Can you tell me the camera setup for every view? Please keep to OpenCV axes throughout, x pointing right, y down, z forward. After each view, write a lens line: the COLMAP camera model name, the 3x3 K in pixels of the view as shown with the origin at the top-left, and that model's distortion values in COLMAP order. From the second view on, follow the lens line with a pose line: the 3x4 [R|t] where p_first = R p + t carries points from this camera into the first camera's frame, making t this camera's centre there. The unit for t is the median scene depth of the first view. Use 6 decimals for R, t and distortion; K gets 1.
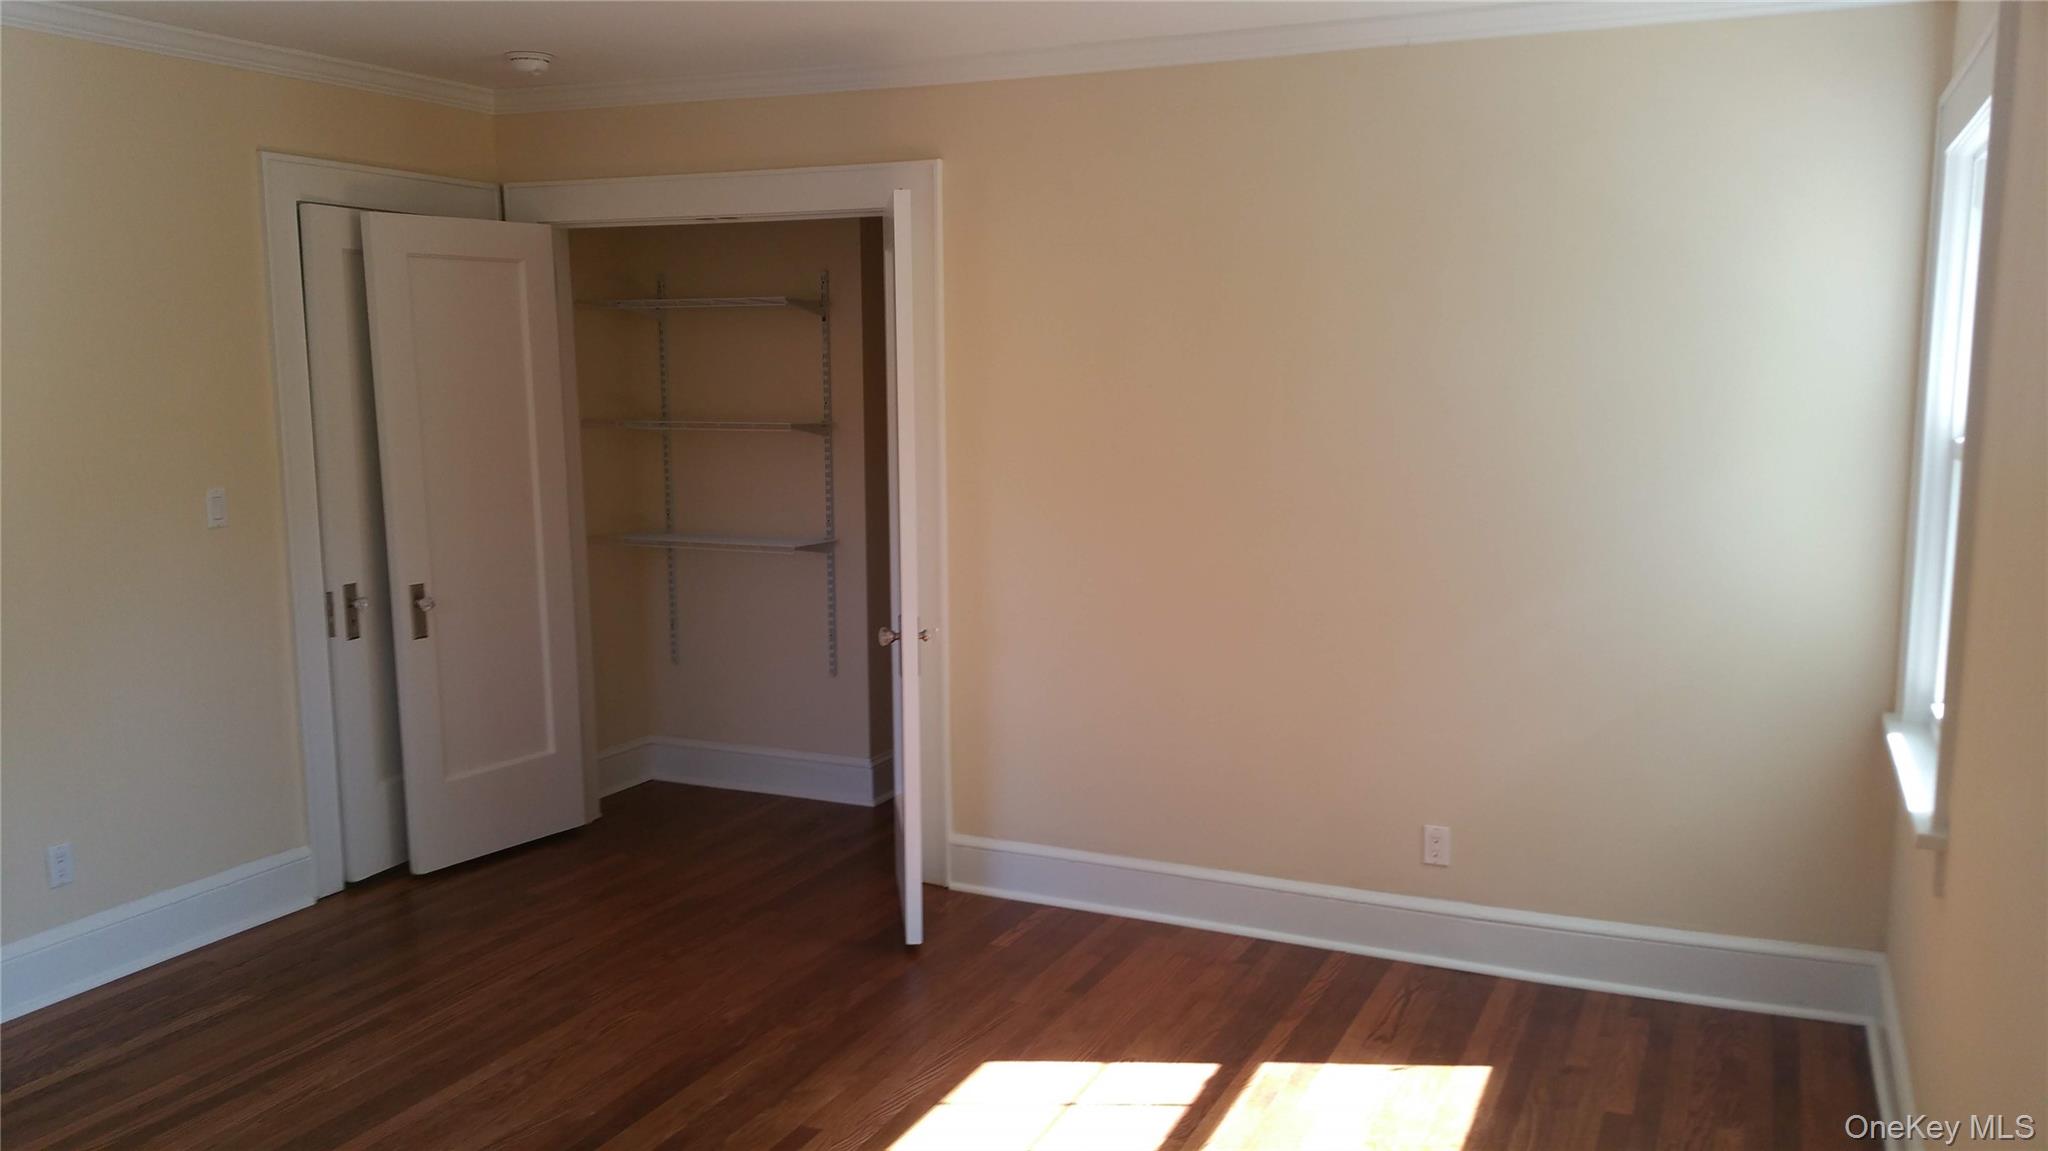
lens RADIAL K [[1649.4, 0, 1024.0], [0, 1649.4, 575.5], [0, 0, 1]] dist [0.159523, -0.285503]
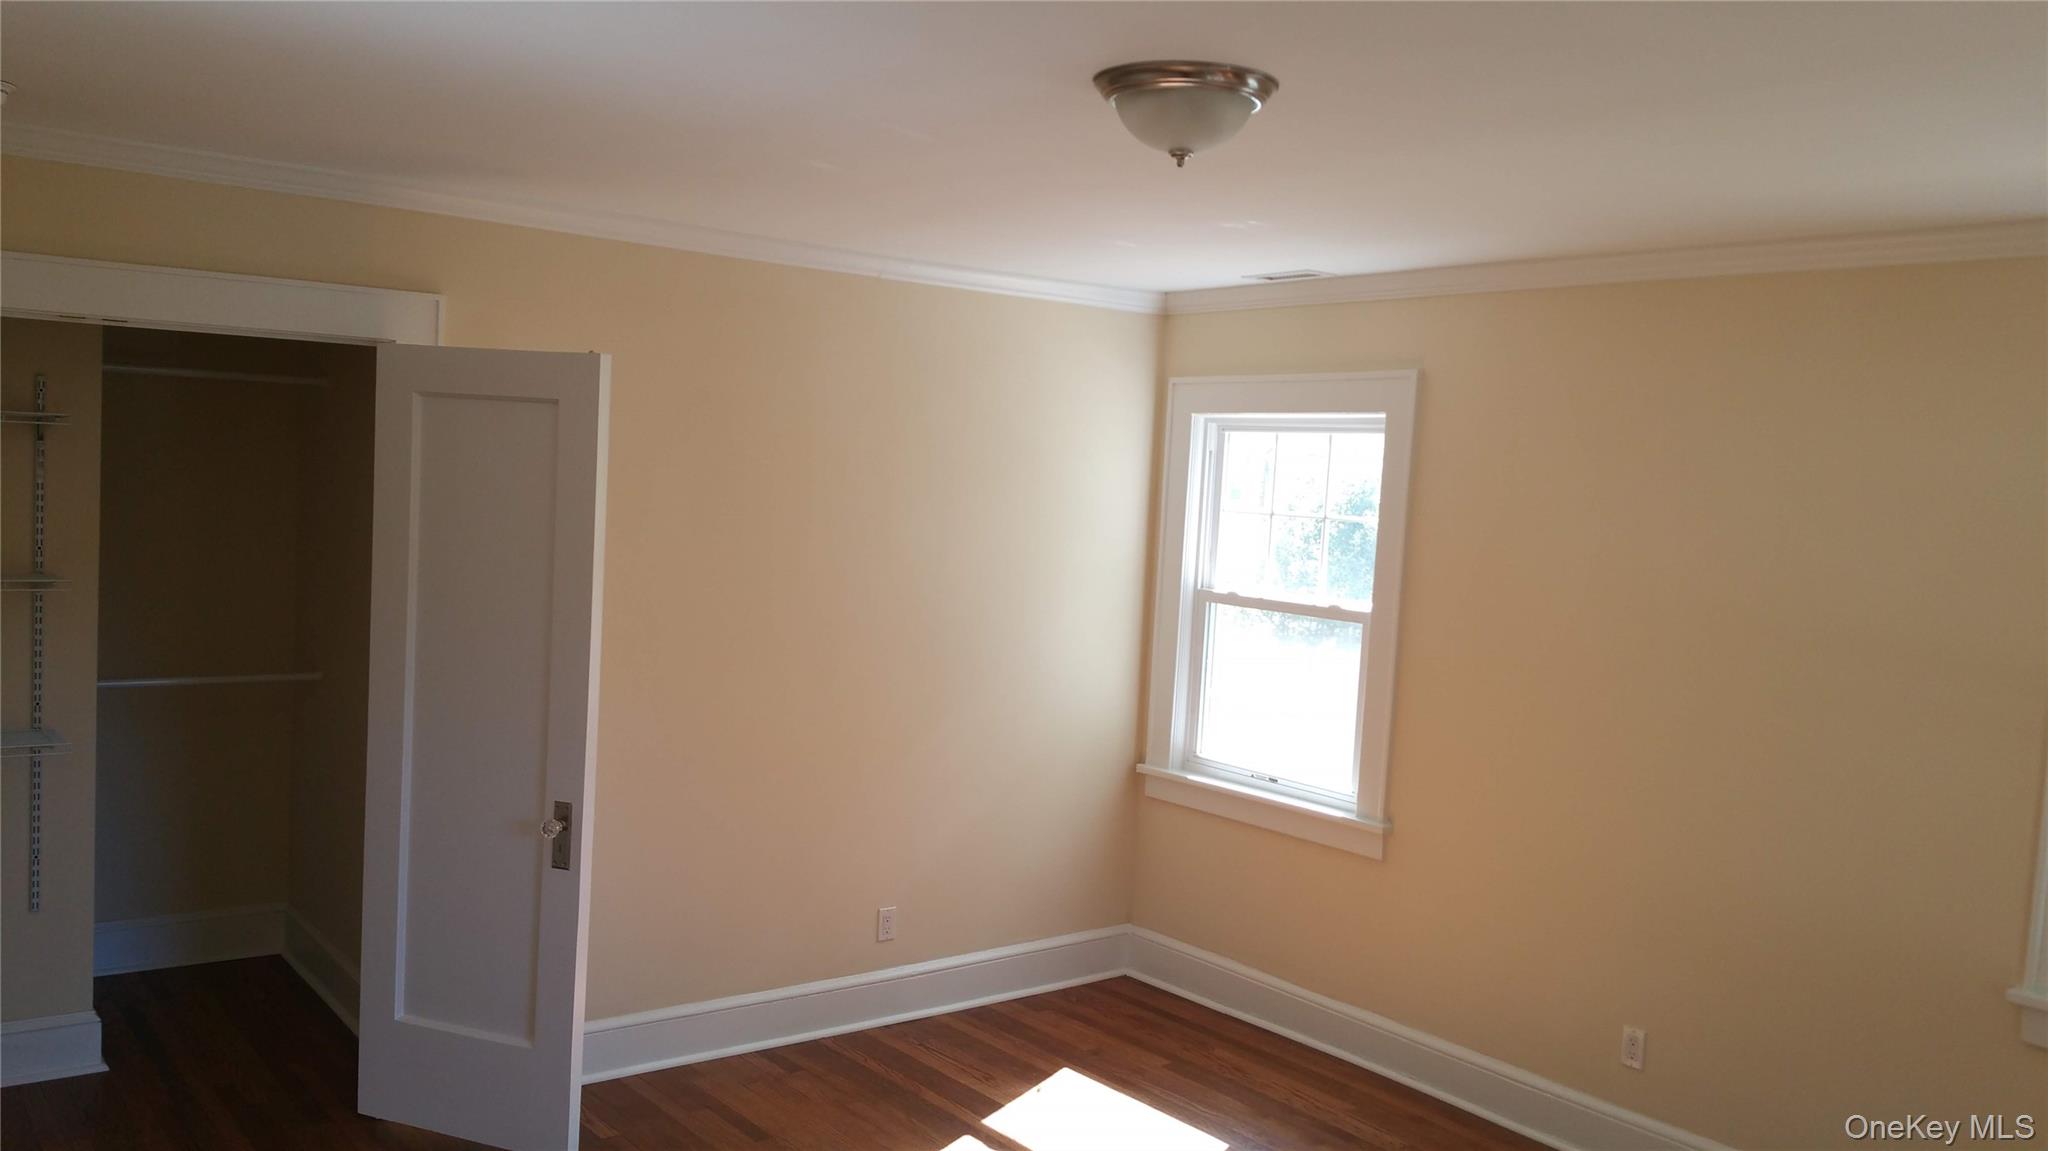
lens RADIAL K [[1649.4, 0, 1024.0], [0, 1649.4, 575.5], [0, 0, 1]] dist [0.159523, -0.285503]
pose [[0.464581, -0.028187, 0.885082, -0.821372], [0.059264, 0.998242, 0.000683, -0.092914], [-0.883545, 0.052136, 0.465435, 0.354704]]
